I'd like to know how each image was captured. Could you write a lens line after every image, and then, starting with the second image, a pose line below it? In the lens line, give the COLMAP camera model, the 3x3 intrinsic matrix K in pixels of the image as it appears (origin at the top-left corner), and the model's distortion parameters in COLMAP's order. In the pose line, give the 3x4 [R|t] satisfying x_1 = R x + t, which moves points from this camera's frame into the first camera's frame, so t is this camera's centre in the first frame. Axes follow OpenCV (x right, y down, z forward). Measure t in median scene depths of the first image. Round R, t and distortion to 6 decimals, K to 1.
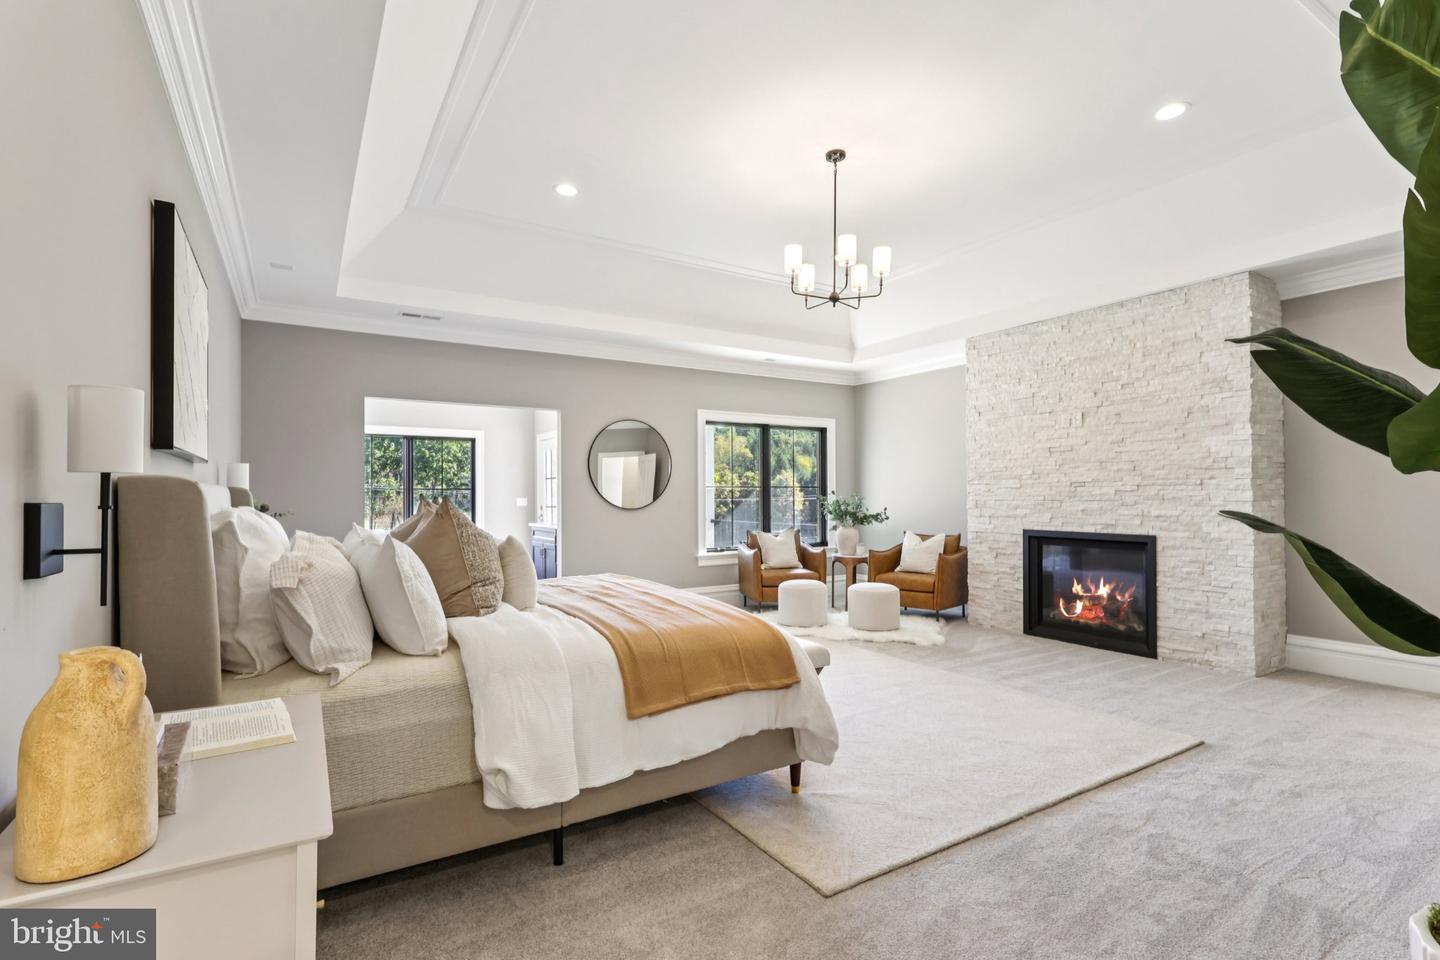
lens RADIAL K [[671.6, 0, 717.0], [0, 671.6, 490.3], [0, 0, 1]] dist [0.004424, 0.000023]
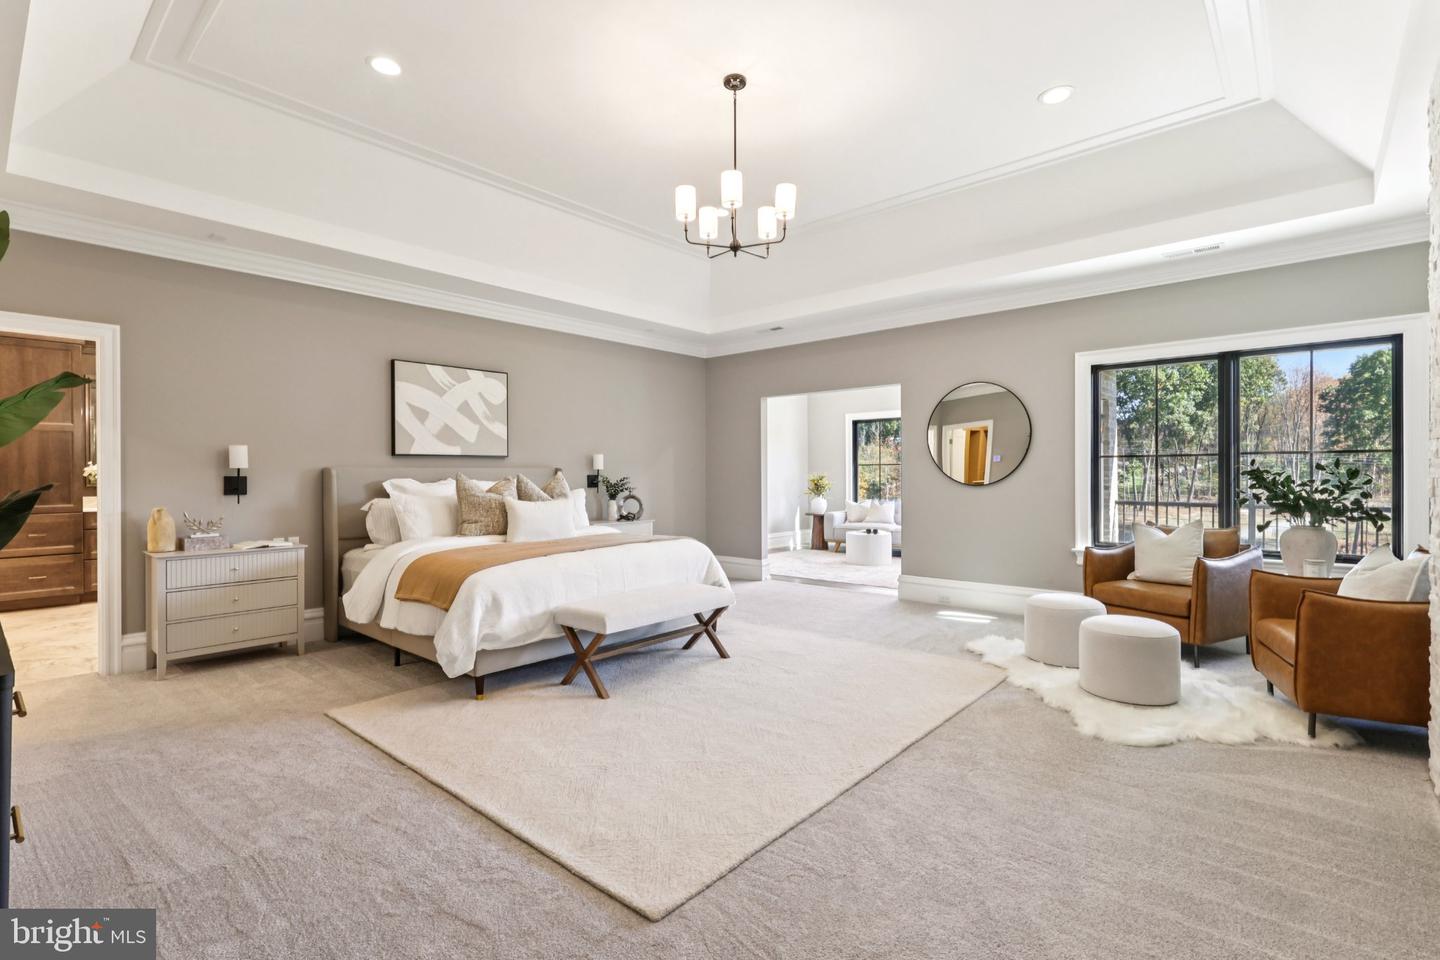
lens RADIAL K [[671.6, 0, 717.2], [0, 671.6, 479.8], [0, 0, 1]] dist [0.004424, 0.000023]
pose [[0.292071, 0.010292, -0.956341, 0.932651], [0.013553, 0.999797, 0.014898, 0.004522], [0.956301, -0.017312, 0.291872, 0.663084]]
